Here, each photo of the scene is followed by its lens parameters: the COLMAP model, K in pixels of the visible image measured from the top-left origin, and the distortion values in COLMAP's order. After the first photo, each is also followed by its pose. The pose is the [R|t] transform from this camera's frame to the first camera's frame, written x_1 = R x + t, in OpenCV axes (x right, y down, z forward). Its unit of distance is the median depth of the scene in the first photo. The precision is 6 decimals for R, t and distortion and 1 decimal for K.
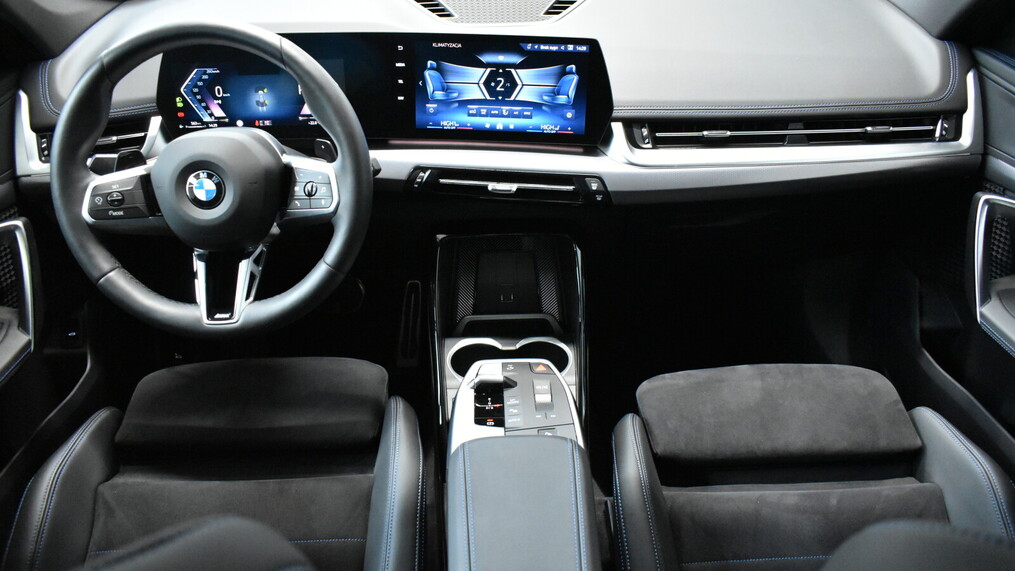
lens RADIAL K [[764.0, 0, 503.2], [0, 764.0, 281.3], [0, 0, 1]] dist [-0.020749, 0.004964]
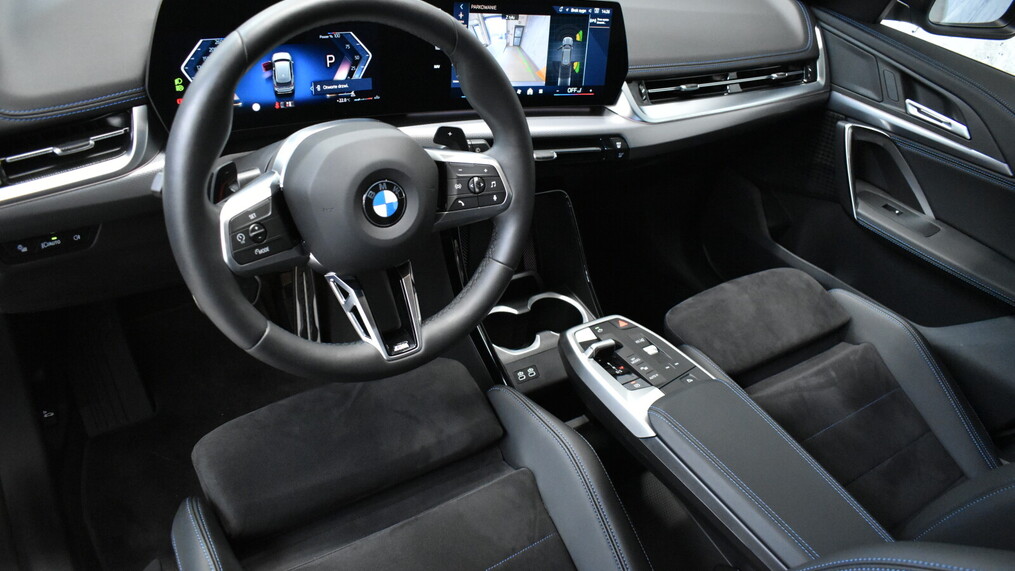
lens RADIAL K [[764.0, 0, 497.1], [0, 764.0, 269.3], [0, 0, 1]] dist [-0.020749, 0.004964]
pose [[0.827385, -0.184739, 0.530382, -0.610057], [0.131571, 0.981831, 0.136737, -0.121922], [-0.546006, -0.043351, 0.836659, 0.204348]]
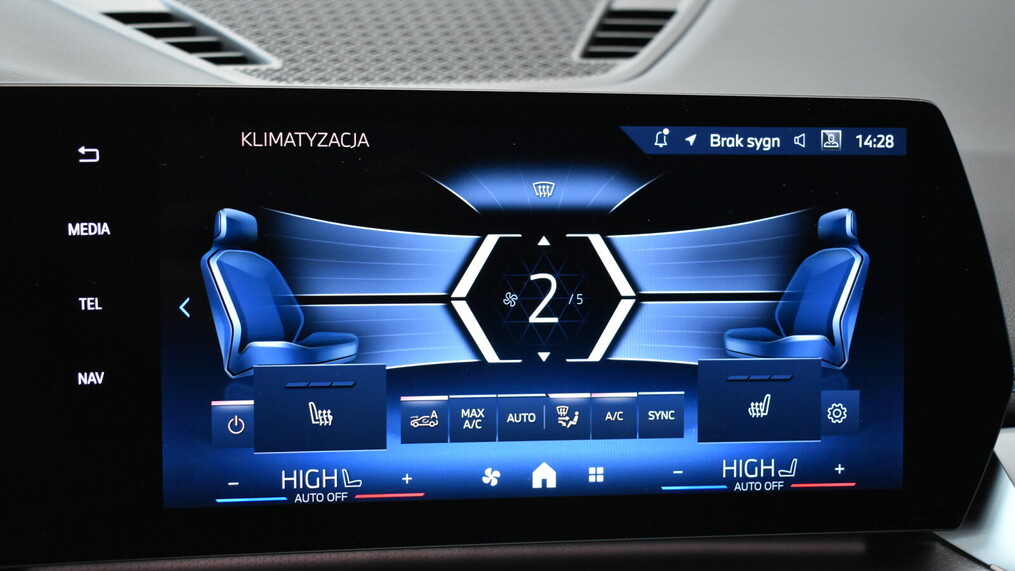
lens RADIAL K [[1398.4, 0, 509.3], [0, 1398.4, 283.1], [0, 0, 1]] dist [-0.016687, 0.000000]
pose [[0.969027, -0.035530, 0.244387, -0.117658], [0.099220, 0.962225, -0.253532, -0.157400], [-0.226148, 0.269927, 0.935947, 0.608772]]
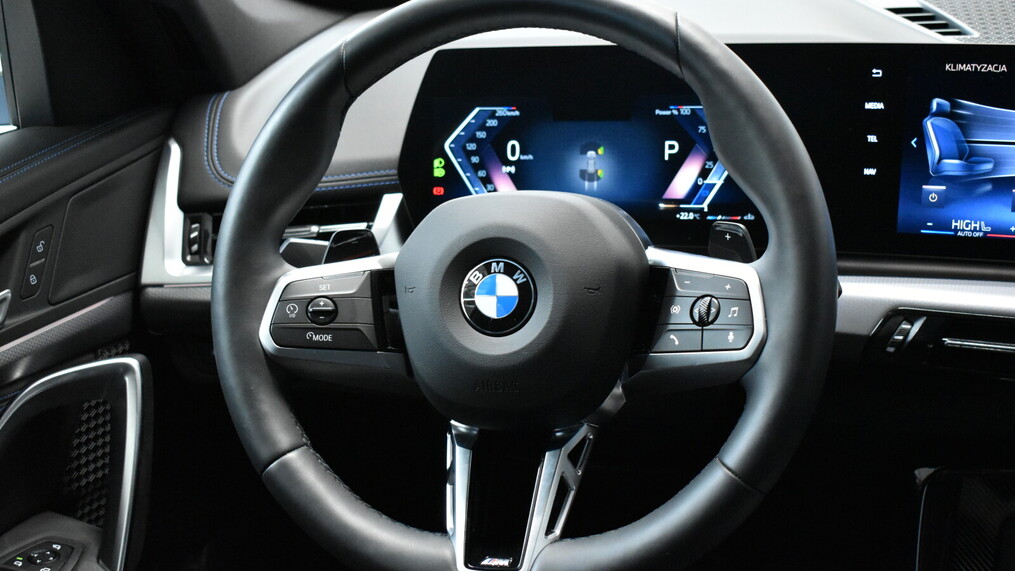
lens RADIAL K [[1424.2, 0, 510.2], [0, 1424.2, 285.4], [0, 0, 1]] dist [-0.040066, 0.000000]
pose [[0.962495, 0.044306, -0.267657, -0.111694], [-0.111693, 0.963799, -0.242109, 0.079539], [0.247241, 0.262924, 0.932600, 0.112009]]
